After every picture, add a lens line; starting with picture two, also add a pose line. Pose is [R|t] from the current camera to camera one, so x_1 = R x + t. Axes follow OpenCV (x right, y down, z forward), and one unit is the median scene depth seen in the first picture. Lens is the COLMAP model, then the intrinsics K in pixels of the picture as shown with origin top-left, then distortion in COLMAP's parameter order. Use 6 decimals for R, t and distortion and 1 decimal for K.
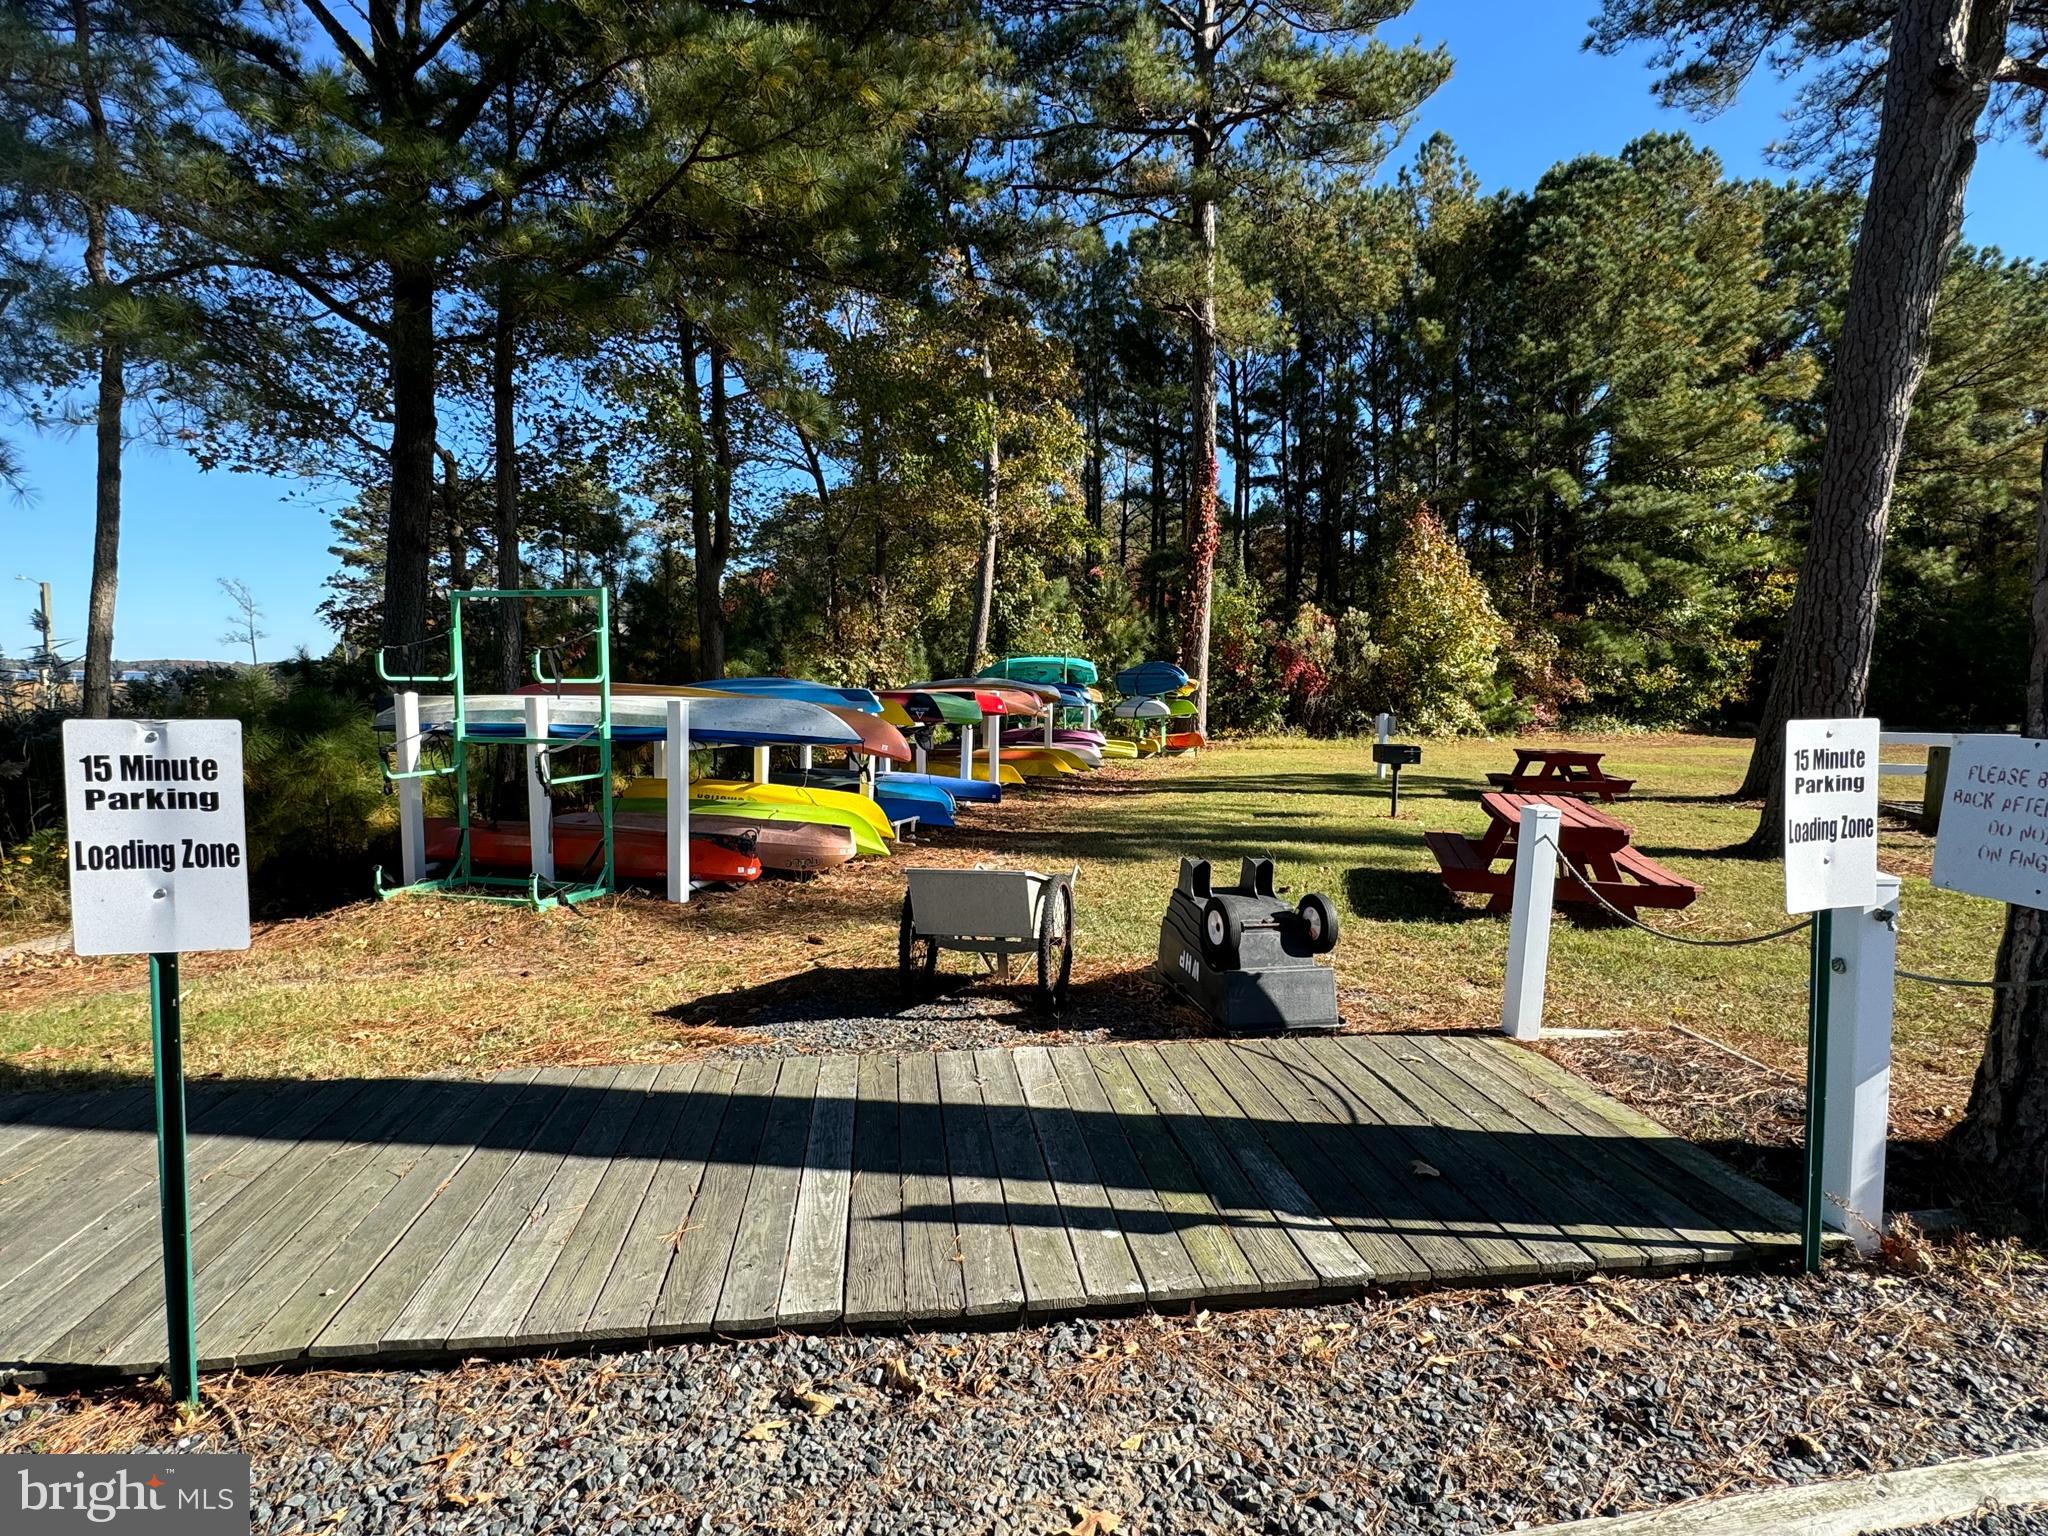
lens RADIAL K [[1058.6, 0, 1024.0], [0, 1058.6, 768.0], [0, 0, 1]] dist [-0.000958, 0.001496]
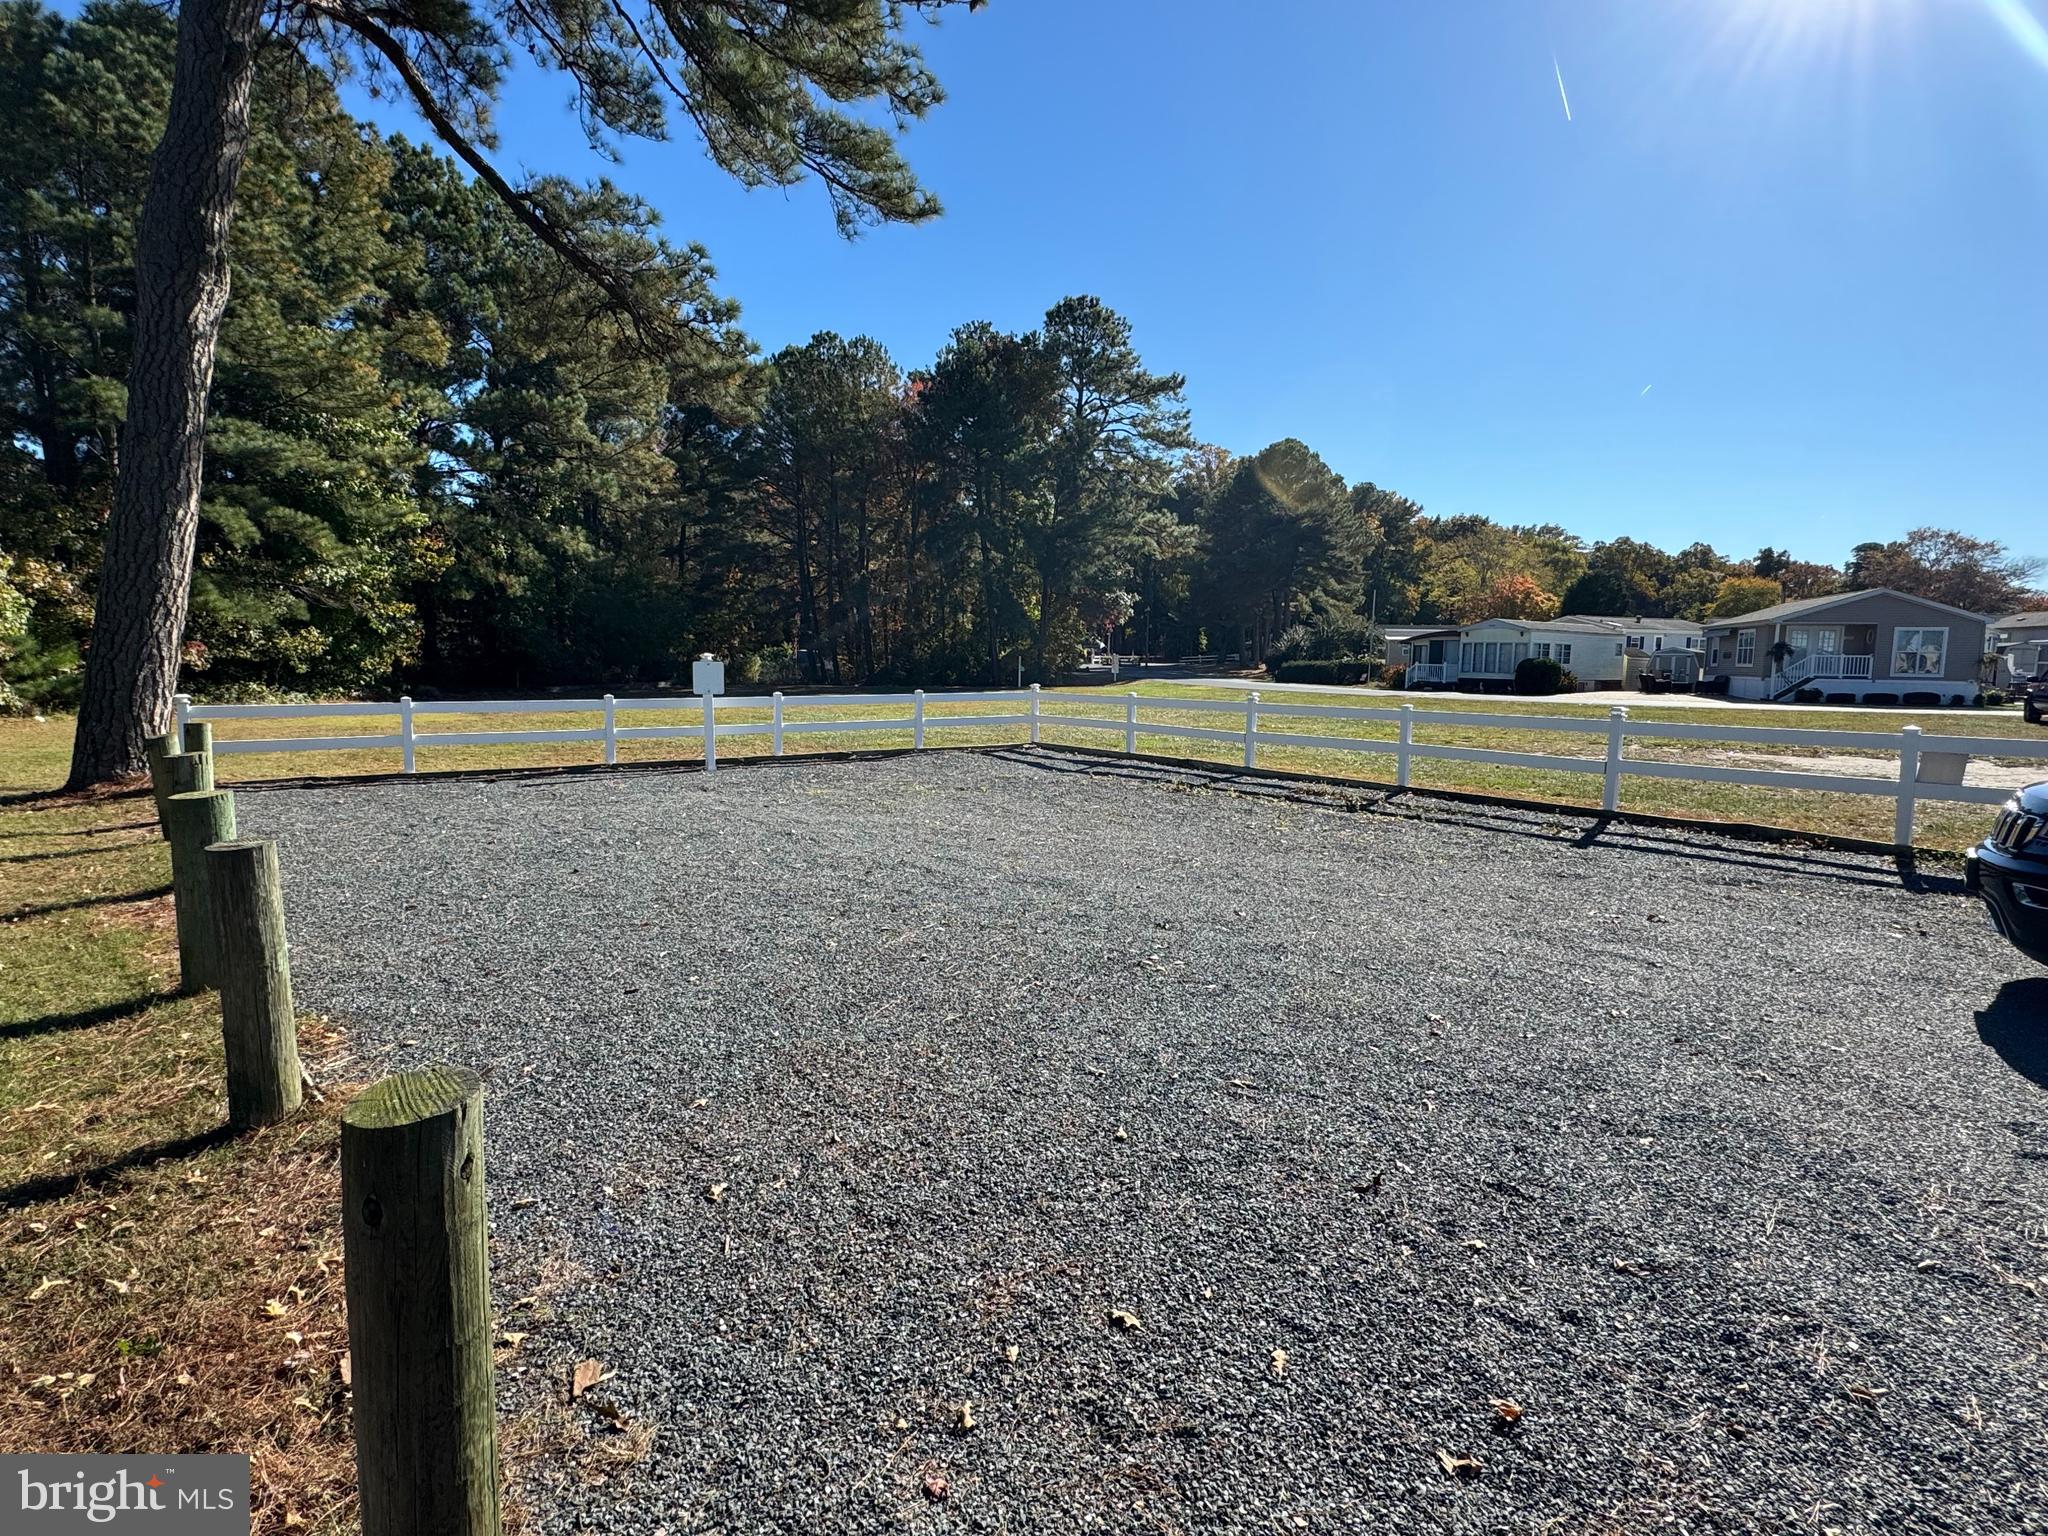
lens RADIAL K [[1058.6, 0, 1024.0], [0, 1058.6, 768.0], [0, 0, 1]] dist [-0.000958, 0.001496]
pose [[0.540586, -0.091432, 0.836305, 0.177886], [0.061618, 0.995710, 0.069030, -0.000835], [-0.839029, 0.014214, 0.543901, -0.016114]]
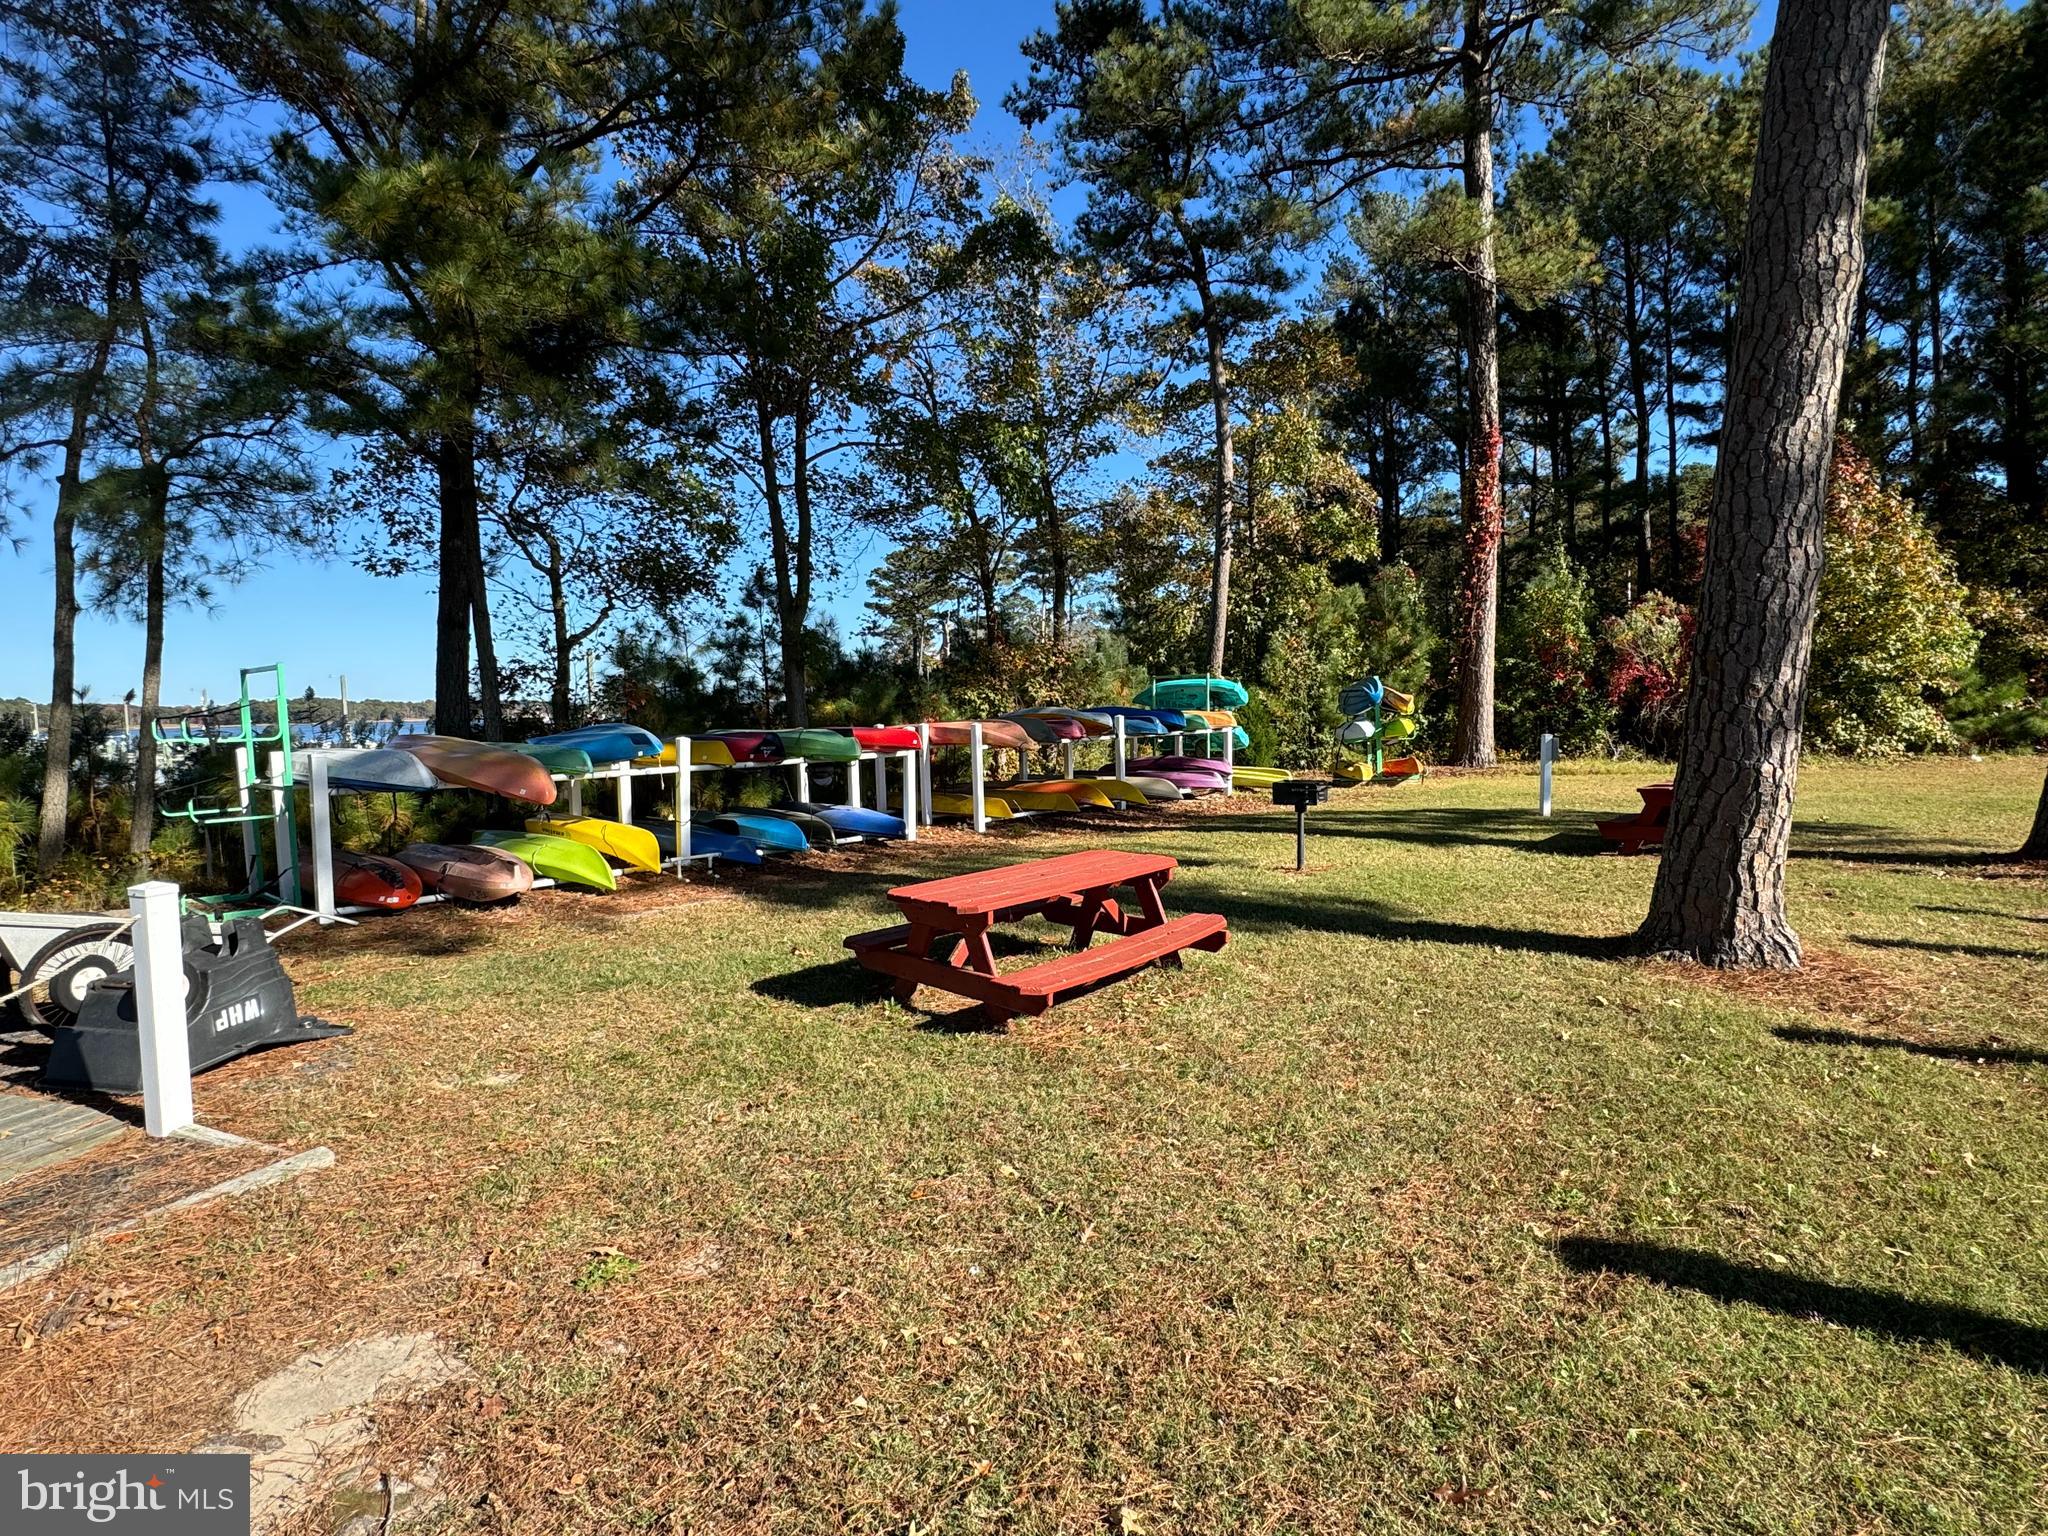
lens RADIAL K [[1058.6, 0, 1024.0], [0, 1058.6, 768.0], [0, 0, 1]] dist [-0.000958, 0.001496]
pose [[0.890061, -0.005307, -0.455811, 0.189705], [-0.002602, 0.999857, -0.016722, -0.006522], [0.455834, 0.016070, 0.889920, 0.063382]]
